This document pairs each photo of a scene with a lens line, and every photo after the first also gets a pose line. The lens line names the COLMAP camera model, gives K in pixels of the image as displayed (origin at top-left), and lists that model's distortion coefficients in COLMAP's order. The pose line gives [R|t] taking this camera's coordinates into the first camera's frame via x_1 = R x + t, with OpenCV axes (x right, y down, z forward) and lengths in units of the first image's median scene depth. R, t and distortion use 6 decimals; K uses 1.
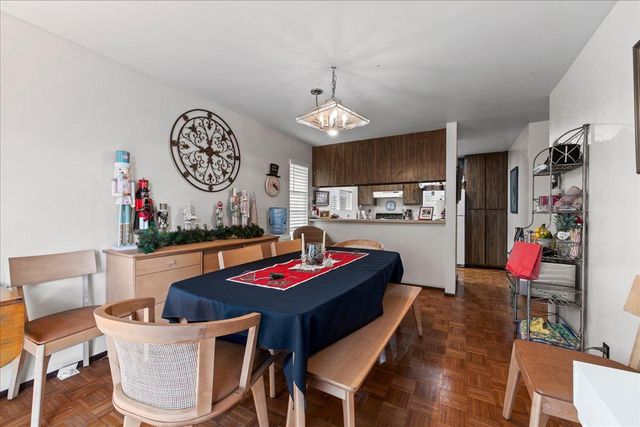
lens RADIAL K [[289.0, 0, 316.3], [0, 289.0, 216.9], [0, 0, 1]] dist [-0.000123, 0.000879]
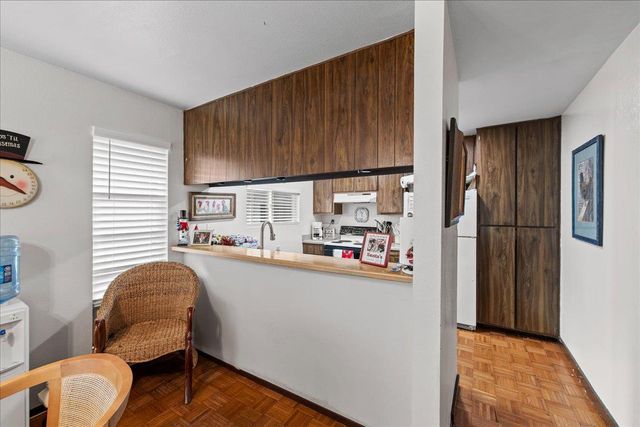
lens RADIAL K [[289.0, 0, 316.3], [0, 289.0, 216.9], [0, 0, 1]] dist [-0.000123, 0.000879]
pose [[0.998905, 0.001488, -0.046769, 0.238084], [-0.001468, 0.999999, 0.000476, -0.043534], [0.046770, -0.000407, 0.998906, 0.443131]]
